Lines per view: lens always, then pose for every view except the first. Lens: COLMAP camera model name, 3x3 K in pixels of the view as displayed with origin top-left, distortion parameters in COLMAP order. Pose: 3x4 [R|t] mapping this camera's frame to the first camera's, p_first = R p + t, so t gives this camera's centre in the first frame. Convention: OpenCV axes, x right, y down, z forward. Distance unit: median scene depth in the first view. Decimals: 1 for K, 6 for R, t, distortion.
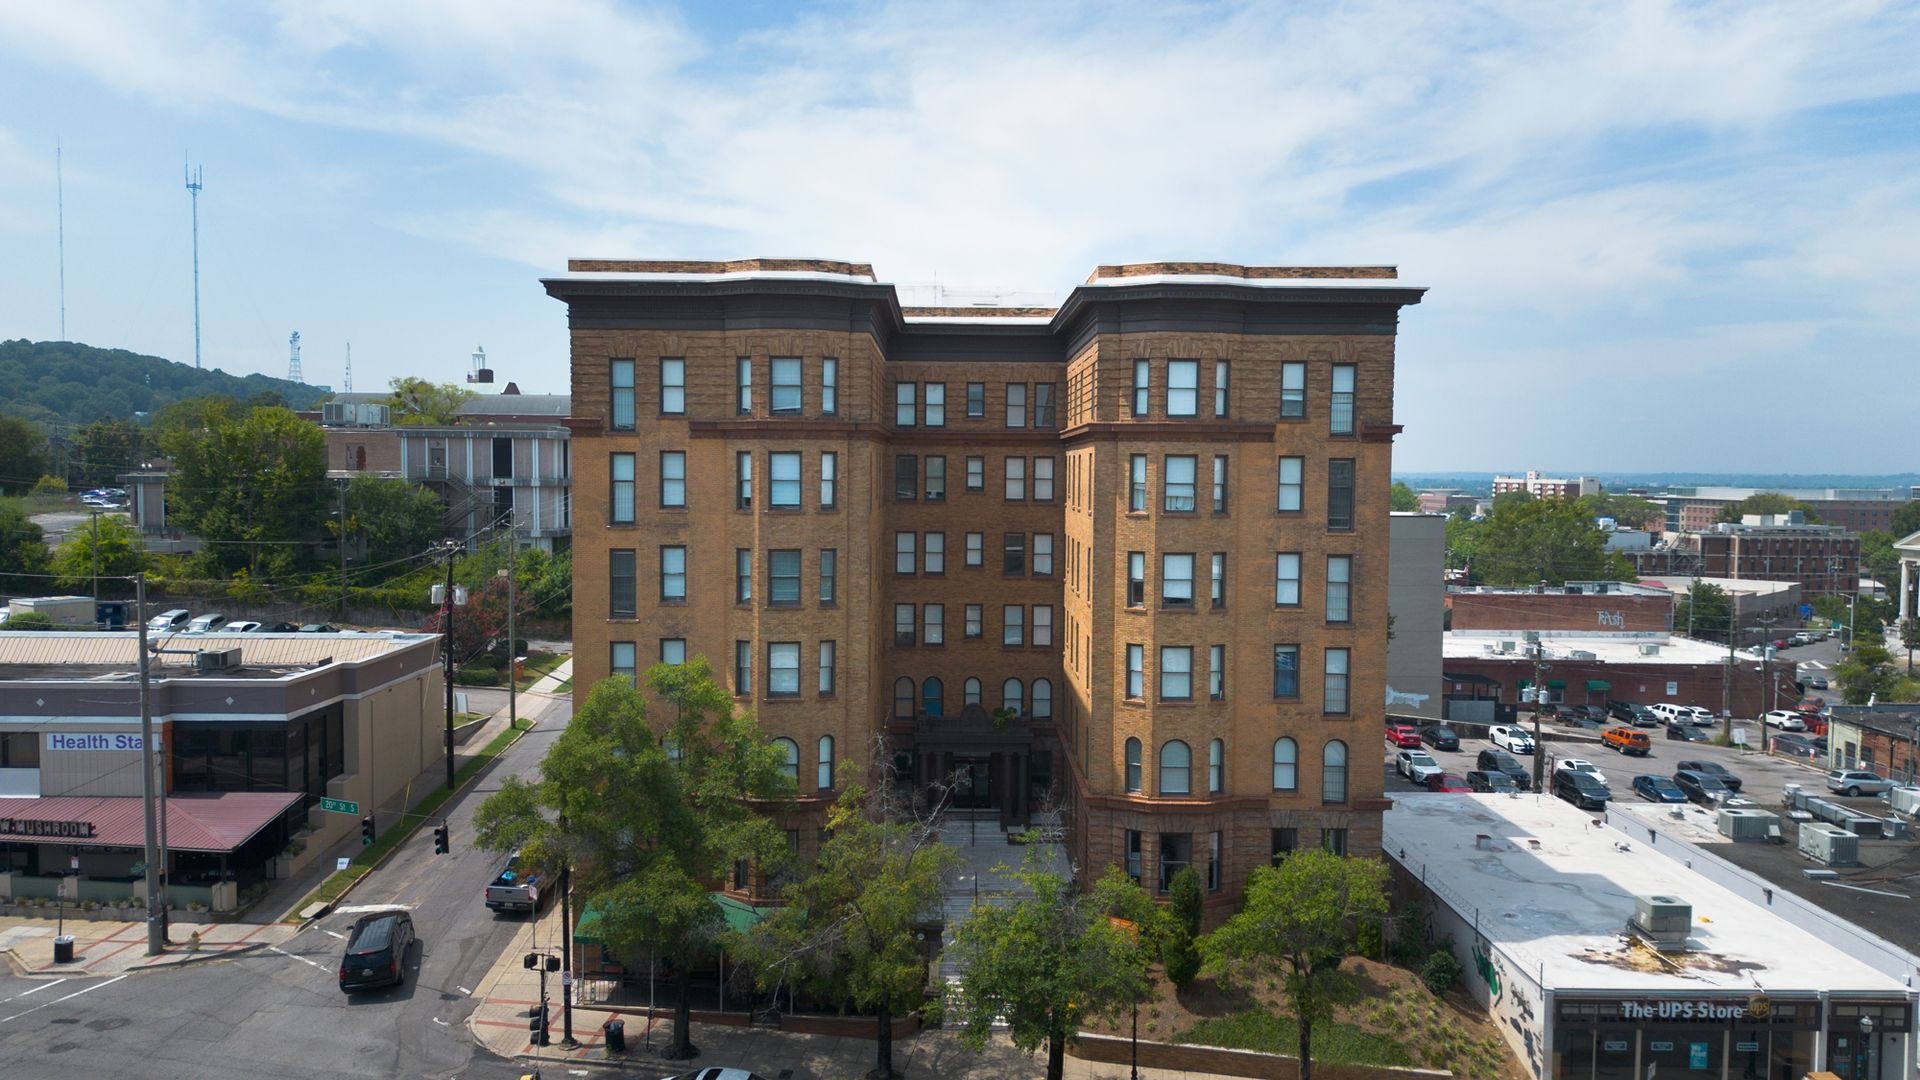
lens RADIAL K [[1324.4, 0, 990.7], [0, 1324.4, 532.8], [0, 0, 1]] dist [0.052847, -0.058012]
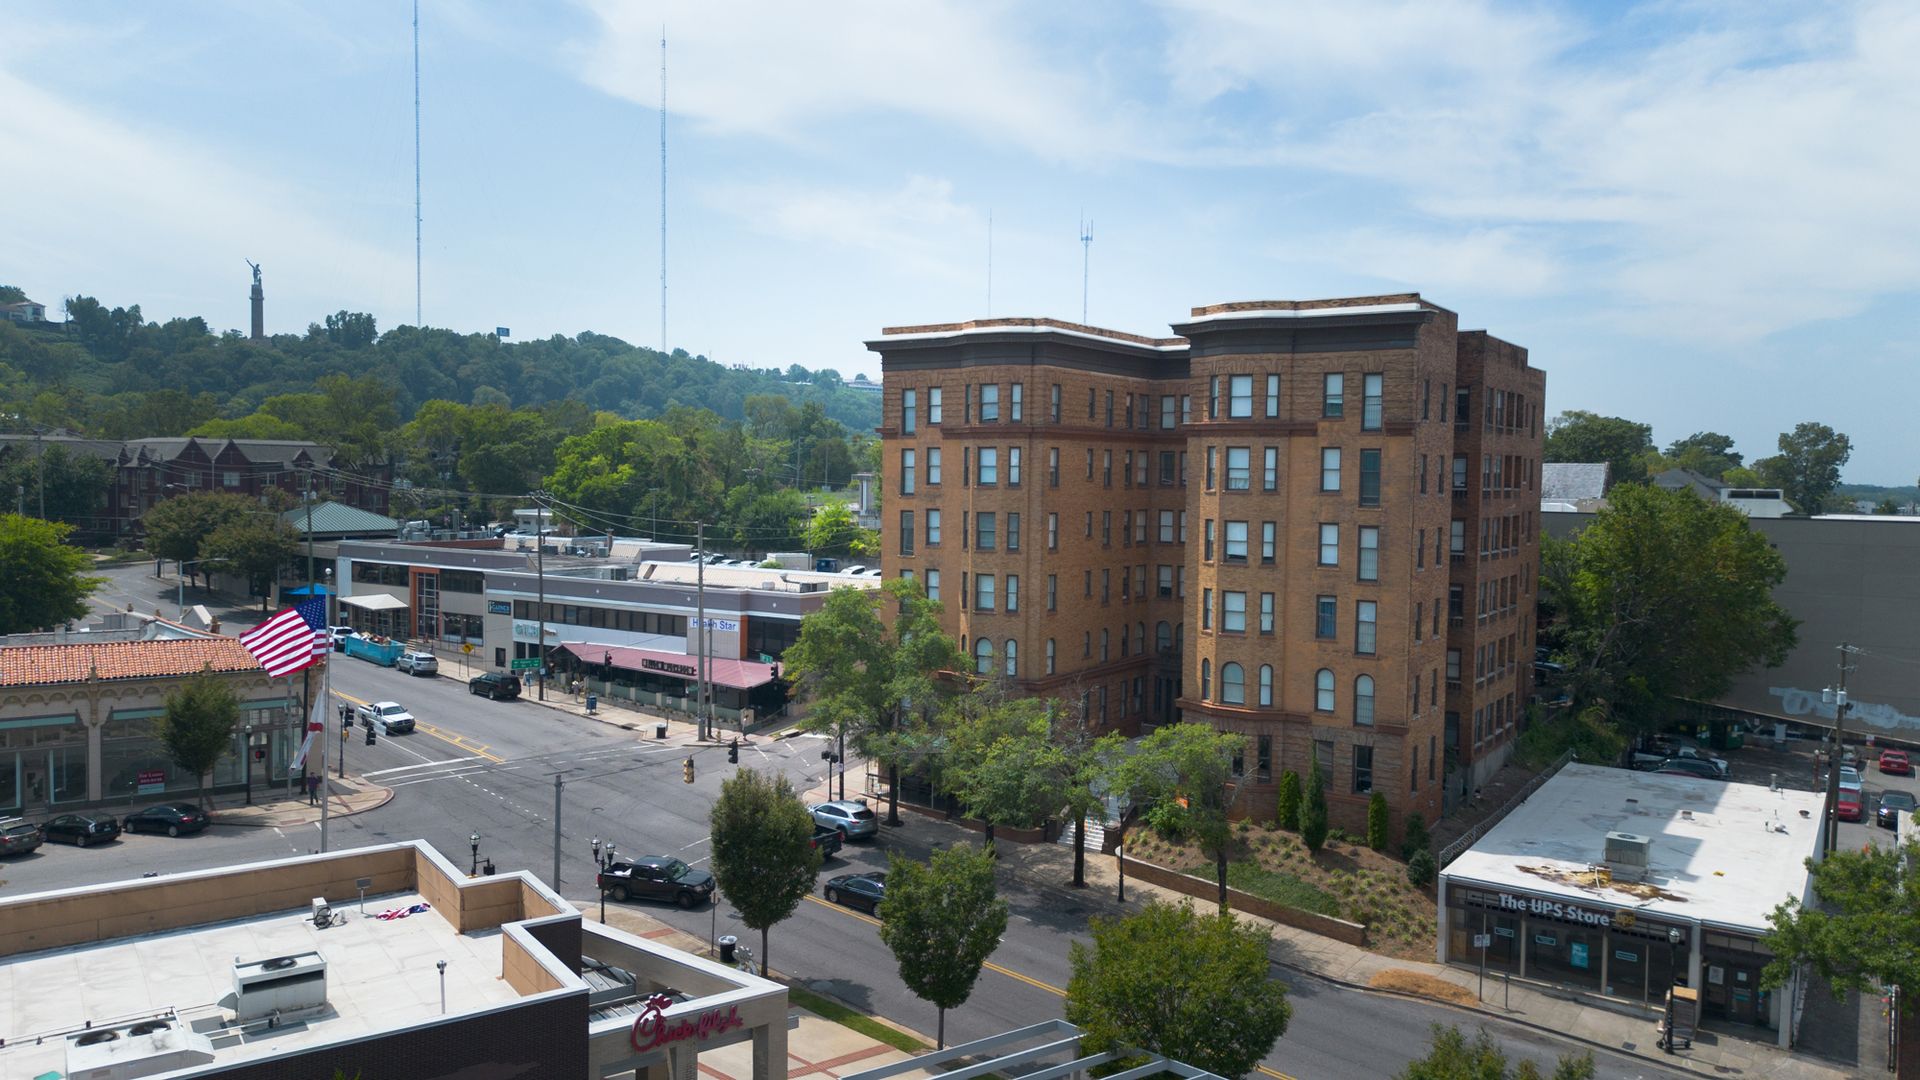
lens RADIAL K [[1324.4, 0, 990.7], [0, 1324.4, 532.8], [0, 0, 1]] dist [0.052847, -0.058012]
pose [[0.831518, 0.027555, -0.554814, 0.666408], [-0.032007, 0.999486, 0.001669, 0.032440], [0.554575, 0.016370, 0.831973, -0.237797]]
